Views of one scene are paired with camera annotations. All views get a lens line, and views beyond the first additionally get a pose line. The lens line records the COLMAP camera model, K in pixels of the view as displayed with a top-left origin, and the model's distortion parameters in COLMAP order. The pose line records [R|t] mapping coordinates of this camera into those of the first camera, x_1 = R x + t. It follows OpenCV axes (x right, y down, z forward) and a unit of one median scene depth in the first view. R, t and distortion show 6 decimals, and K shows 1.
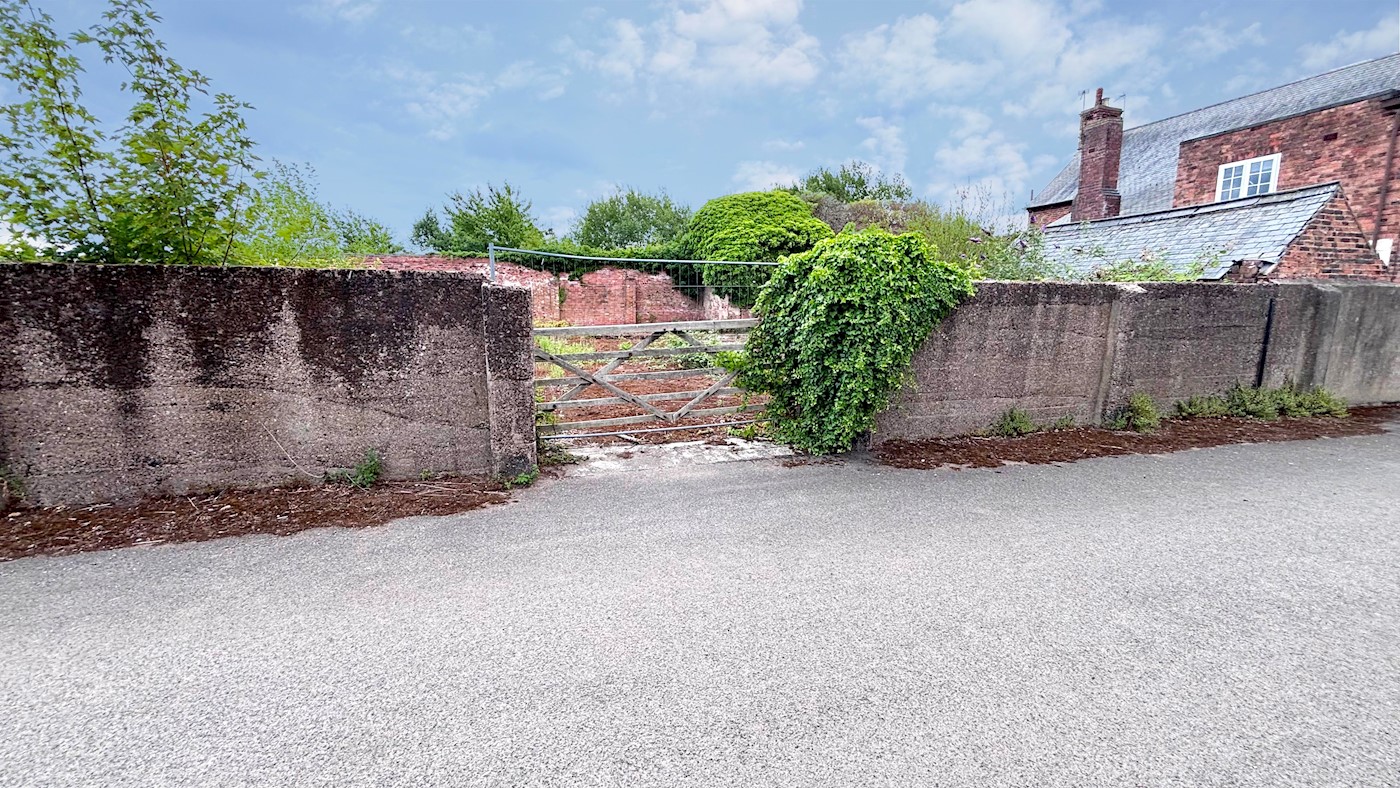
lens RADIAL K [[570.6, 0, 706.7], [0, 570.6, 392.5], [0, 0, 1]] dist [0.026221, -0.007020]
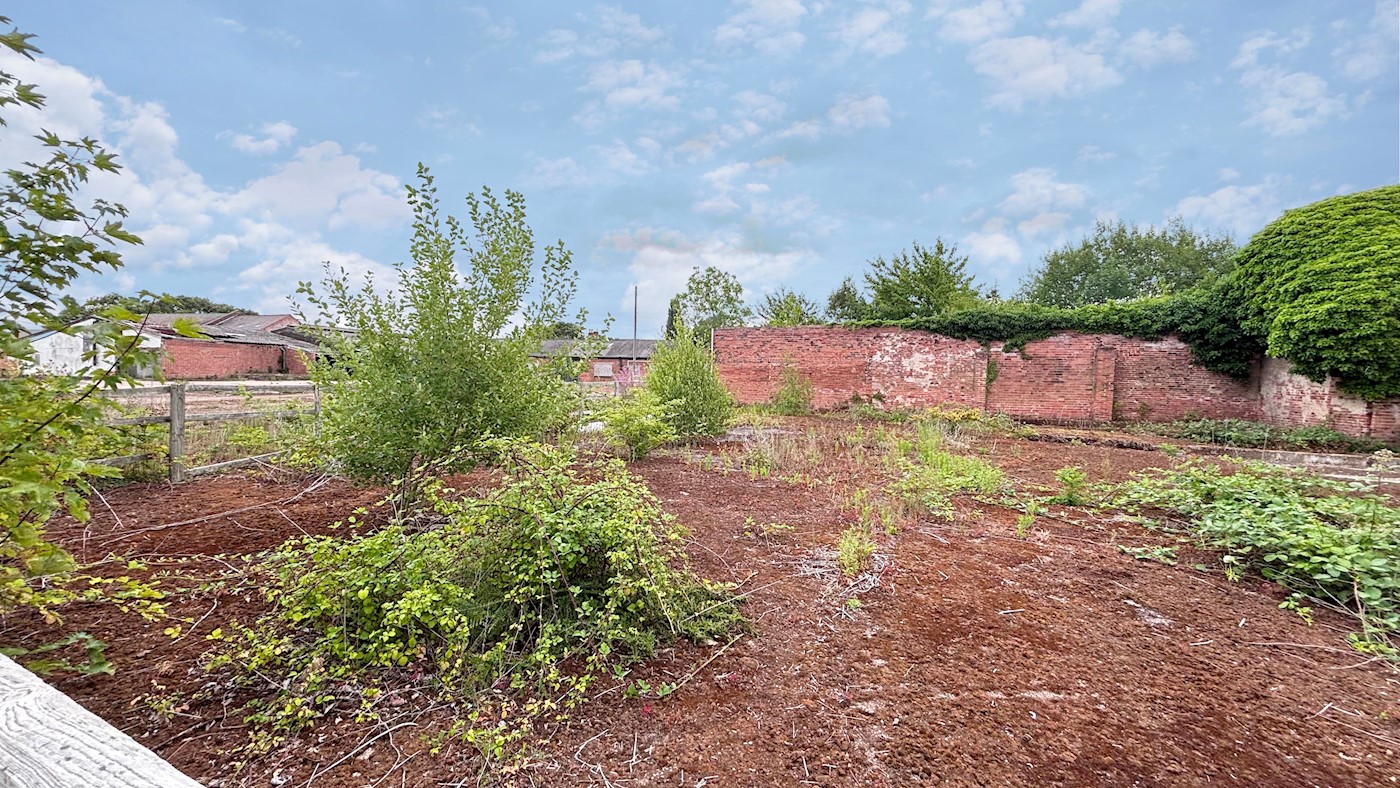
lens RADIAL K [[570.6, 0, 706.7], [0, 570.6, 392.5], [0, 0, 1]] dist [0.026221, -0.007020]
pose [[0.736511, 0.039921, -0.675247, -0.023309], [-0.125300, 0.989033, -0.078195, -0.040370], [0.664719, 0.142199, 0.733436, 0.221412]]
